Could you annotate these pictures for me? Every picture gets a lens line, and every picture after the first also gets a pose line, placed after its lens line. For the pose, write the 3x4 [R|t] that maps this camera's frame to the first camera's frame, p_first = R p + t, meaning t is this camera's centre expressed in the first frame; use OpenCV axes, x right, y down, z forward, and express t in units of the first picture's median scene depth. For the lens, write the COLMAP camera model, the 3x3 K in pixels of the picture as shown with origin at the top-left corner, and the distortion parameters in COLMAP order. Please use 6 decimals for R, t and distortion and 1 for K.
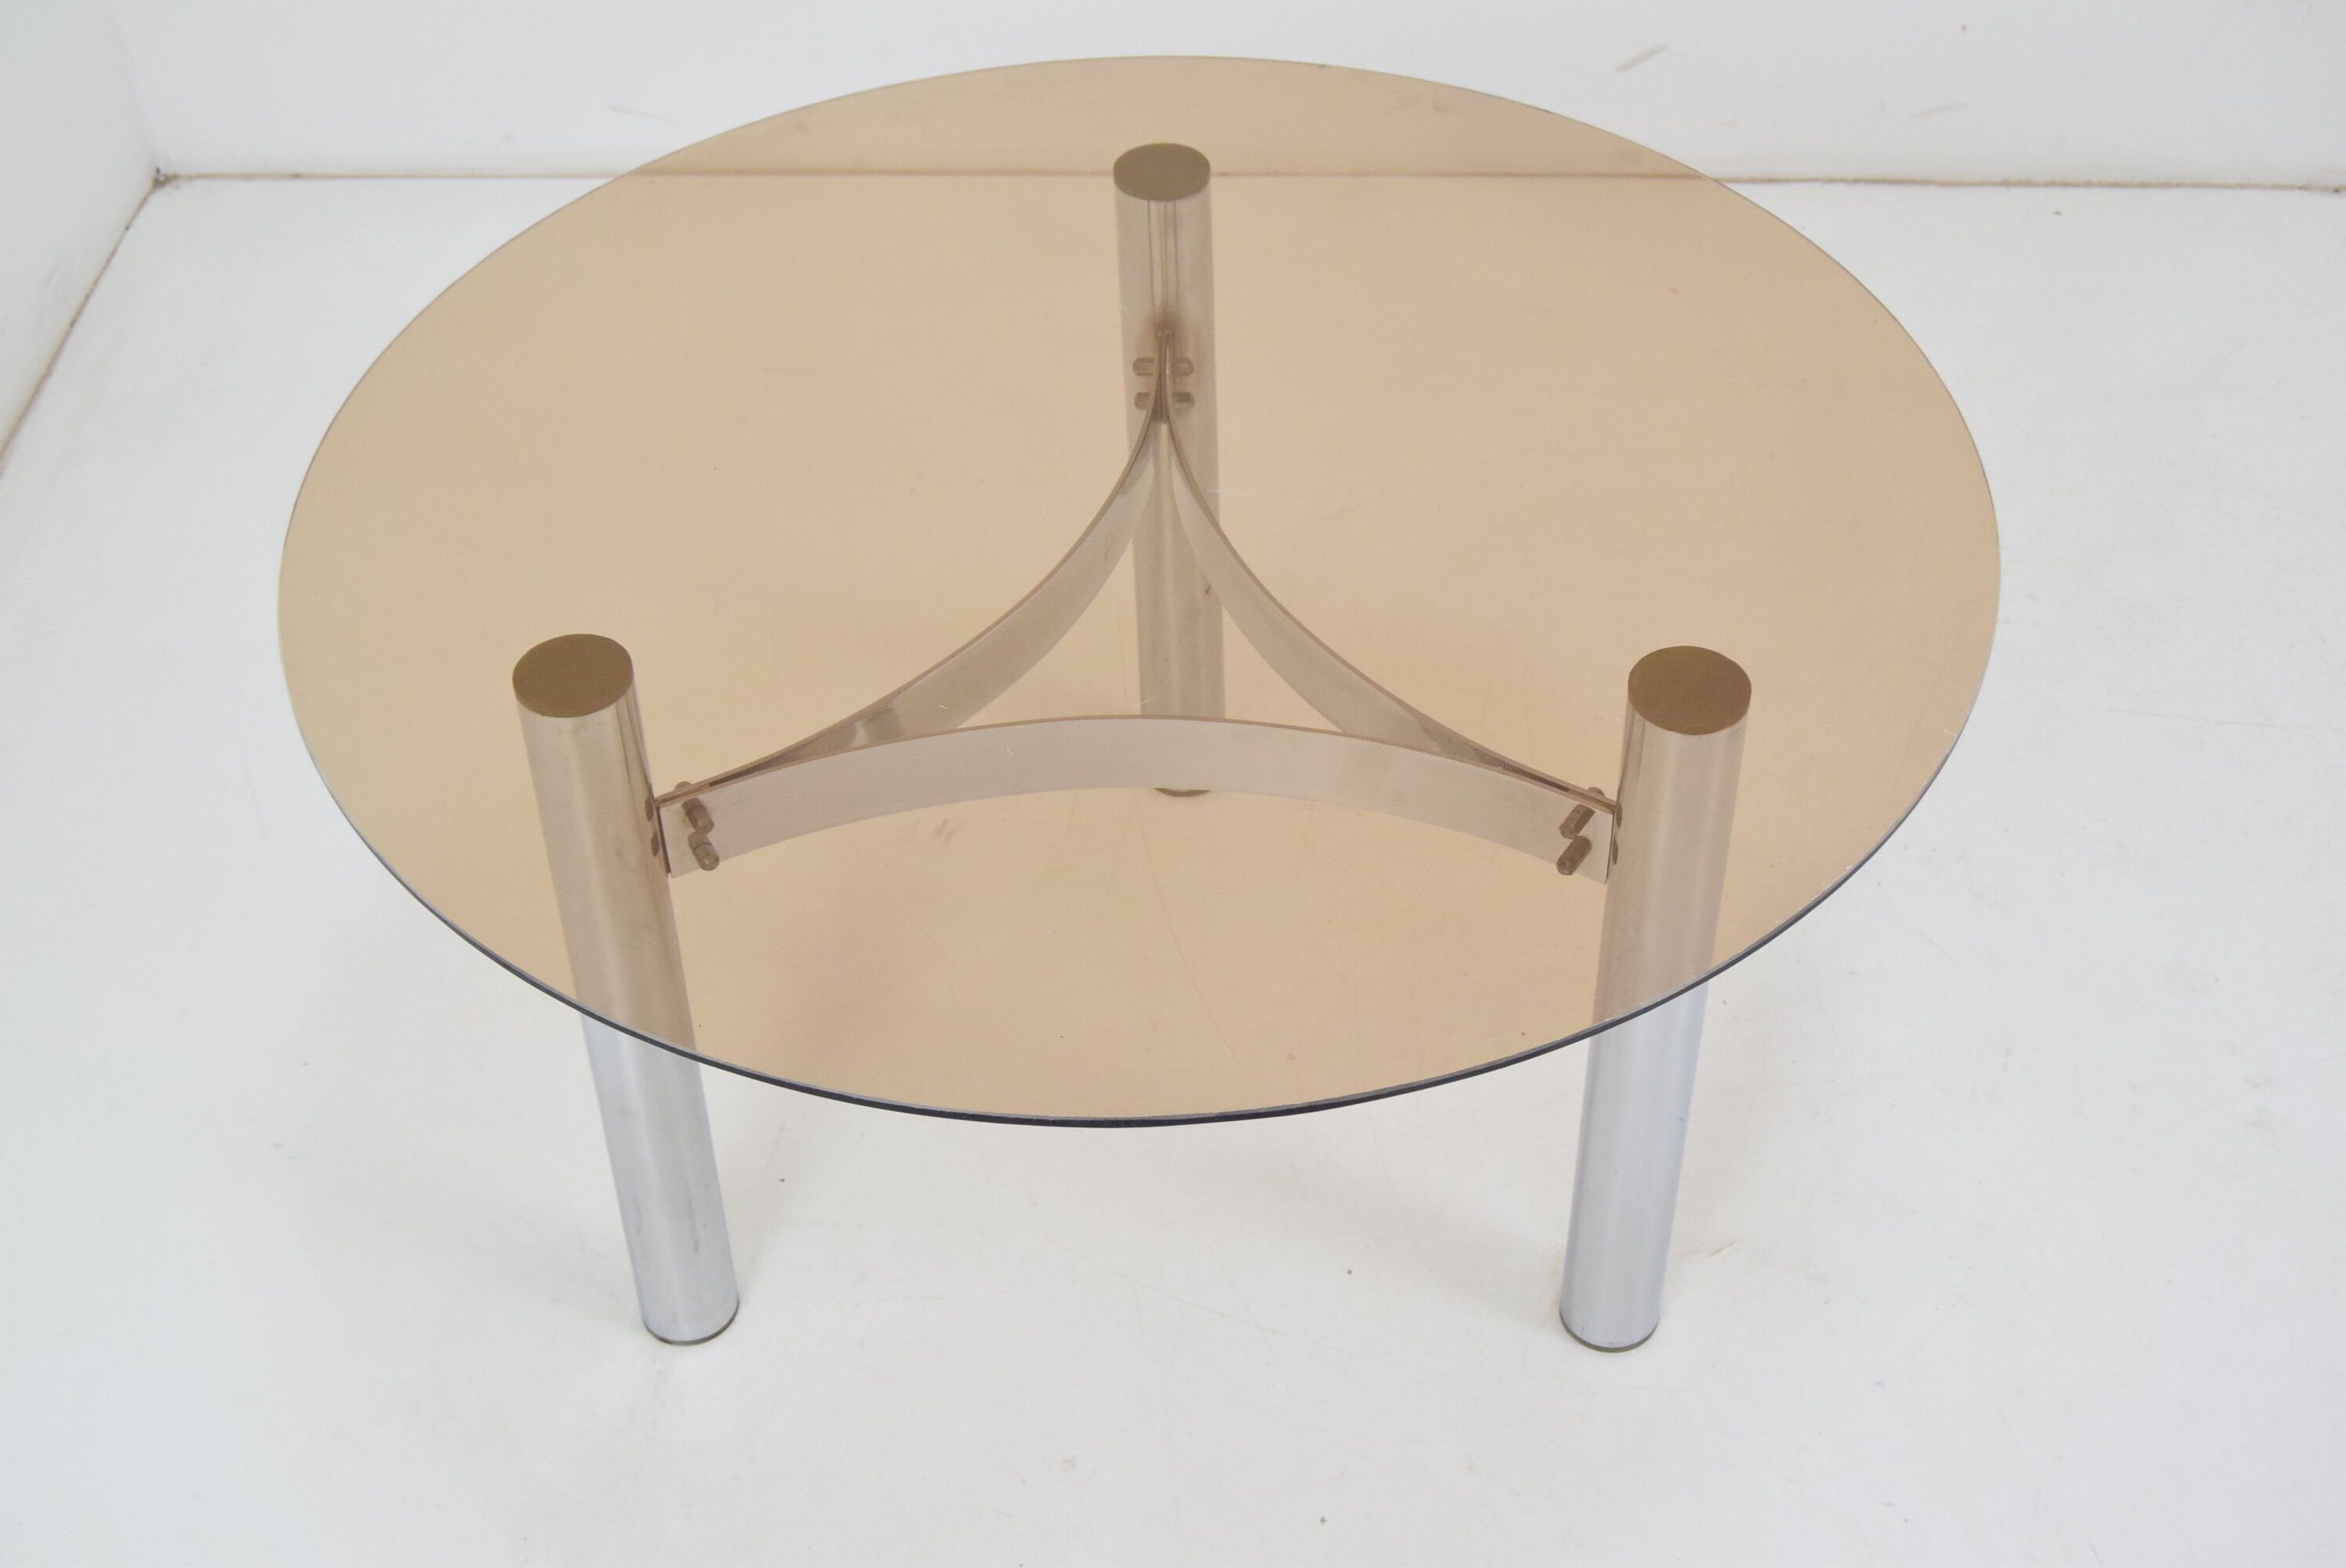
lens RADIAL K [[3039.3, 0, 1178.3], [0, 3039.3, 789.1], [0, 0, 1]] dist [-0.043158, 0.000000]
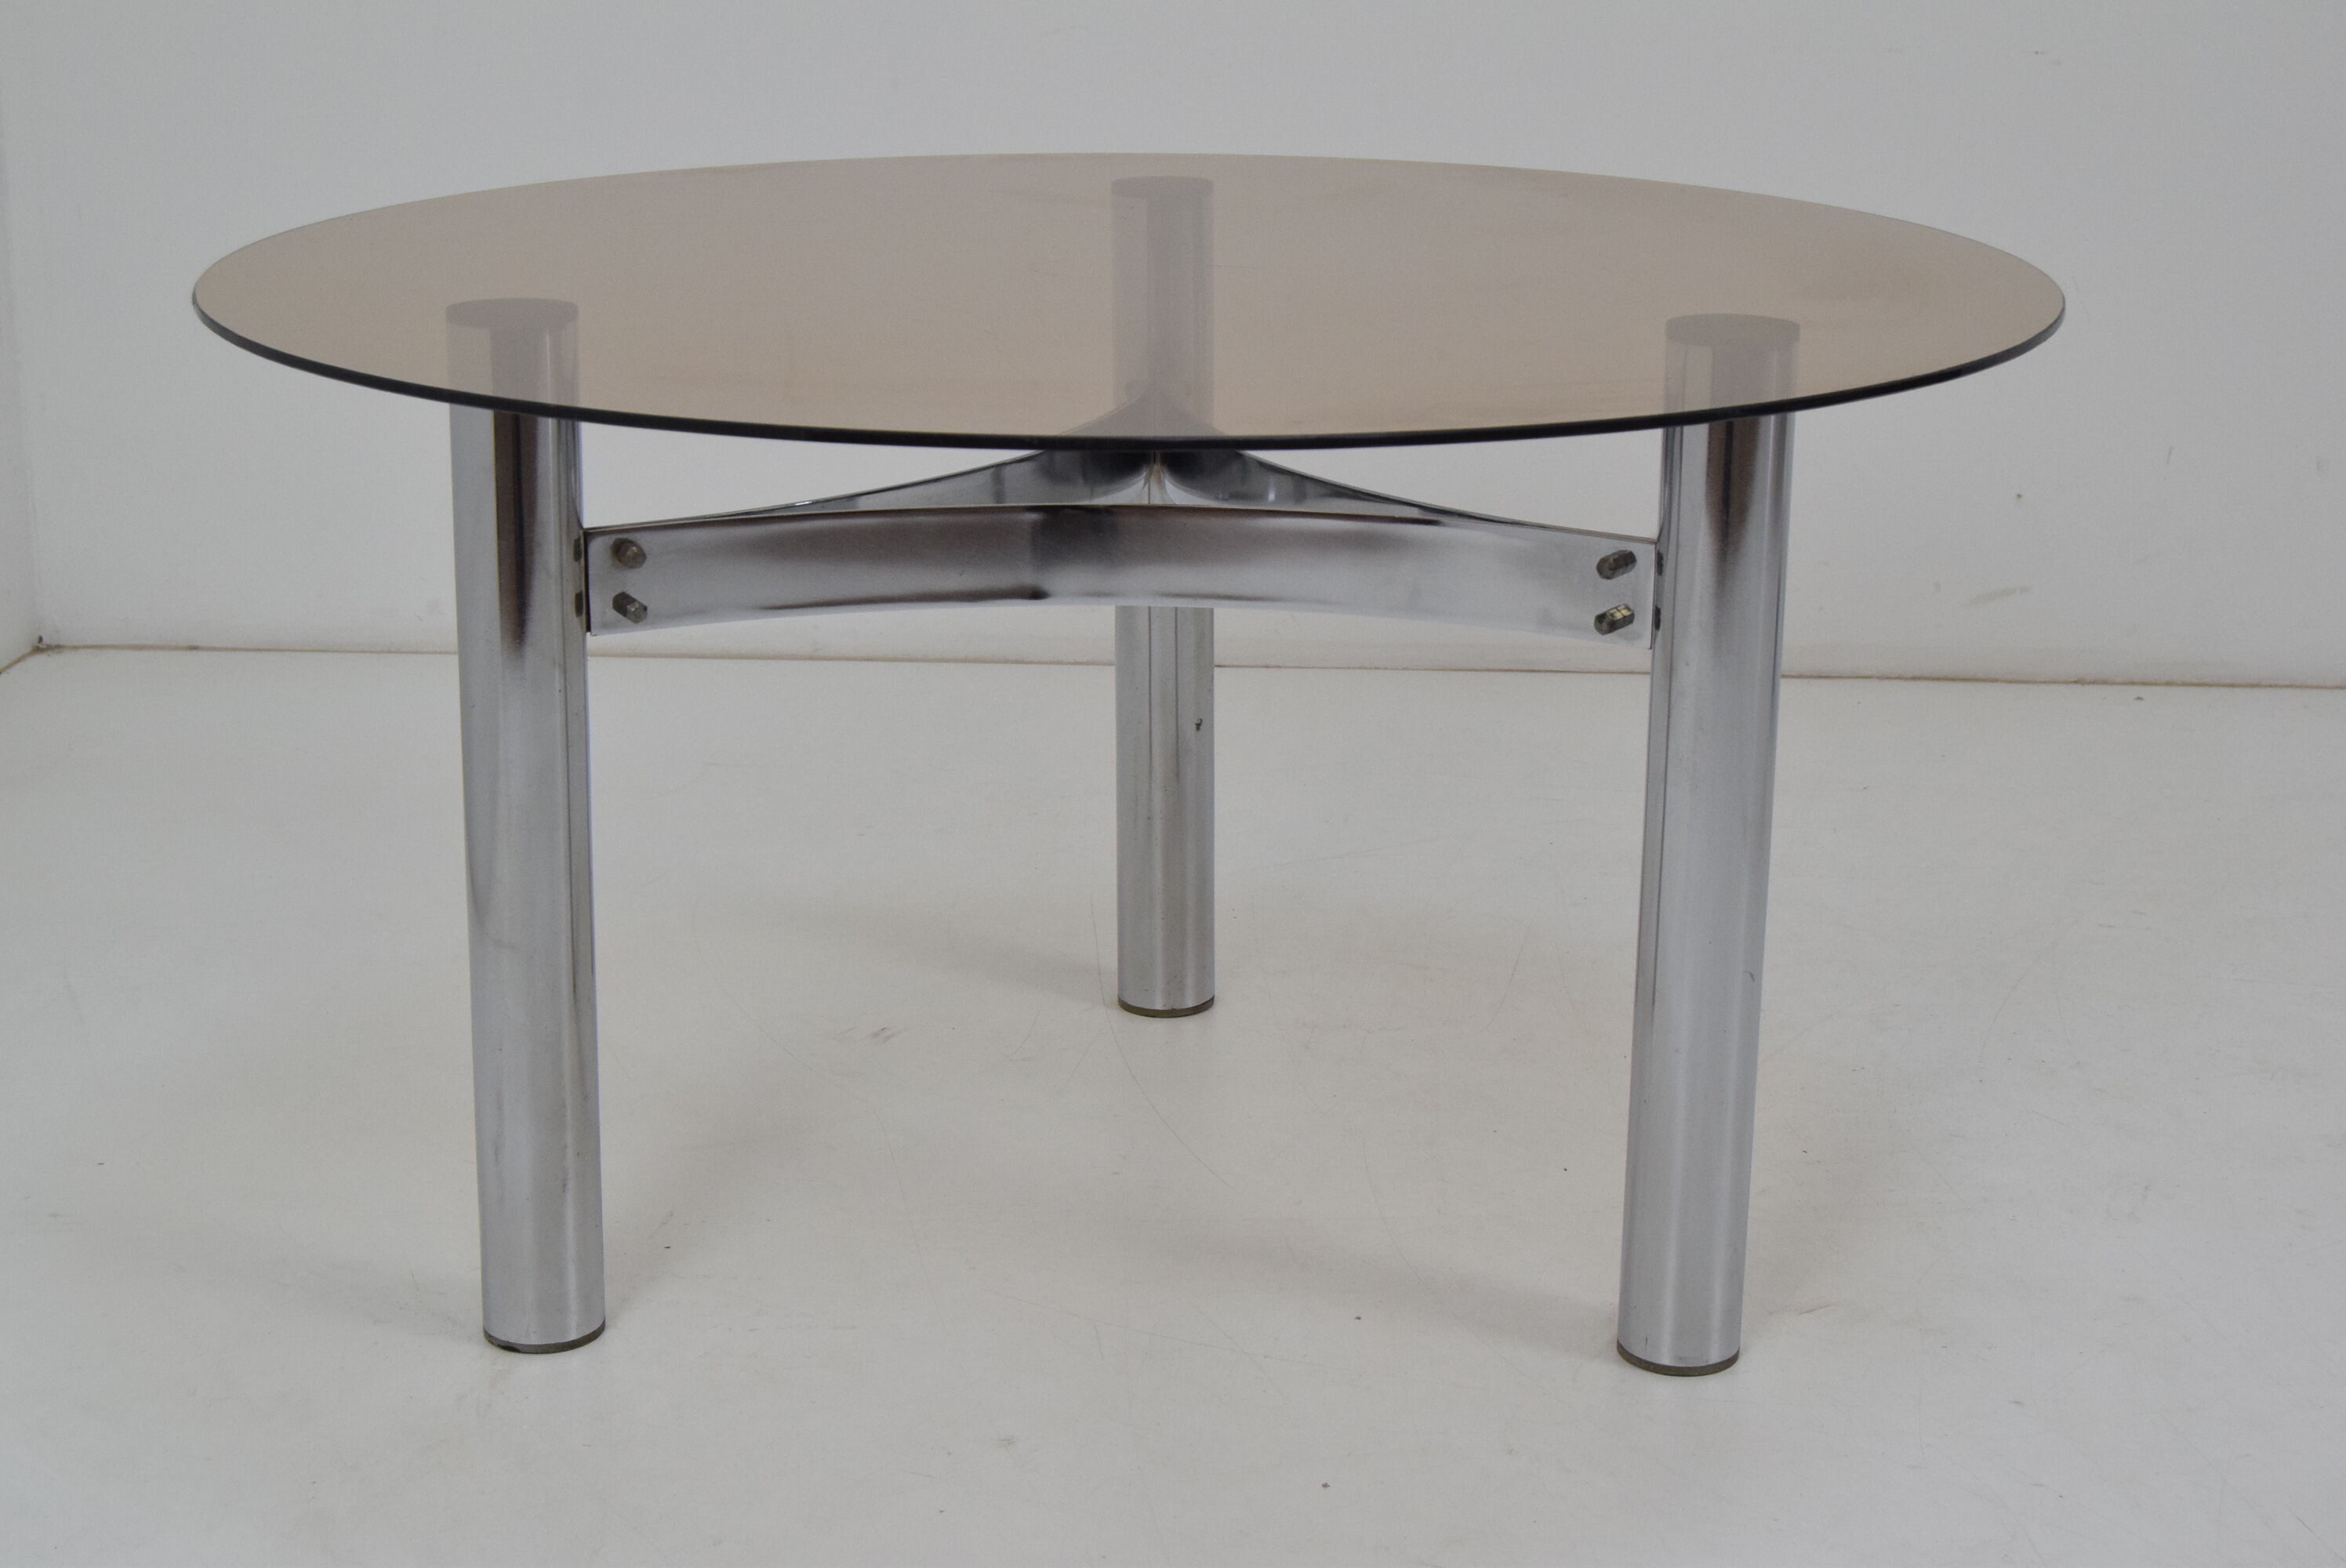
lens RADIAL K [[3619.0, 0, 1185.2], [0, 3619.0, 776.8], [0, 0, 1]] dist [-0.030670, 0.000000]
pose [[0.999609, 0.027642, 0.004324, 0.001796], [-0.022864, 0.896149, -0.443164, 0.449223], [-0.016125, 0.442892, 0.896430, 0.065358]]
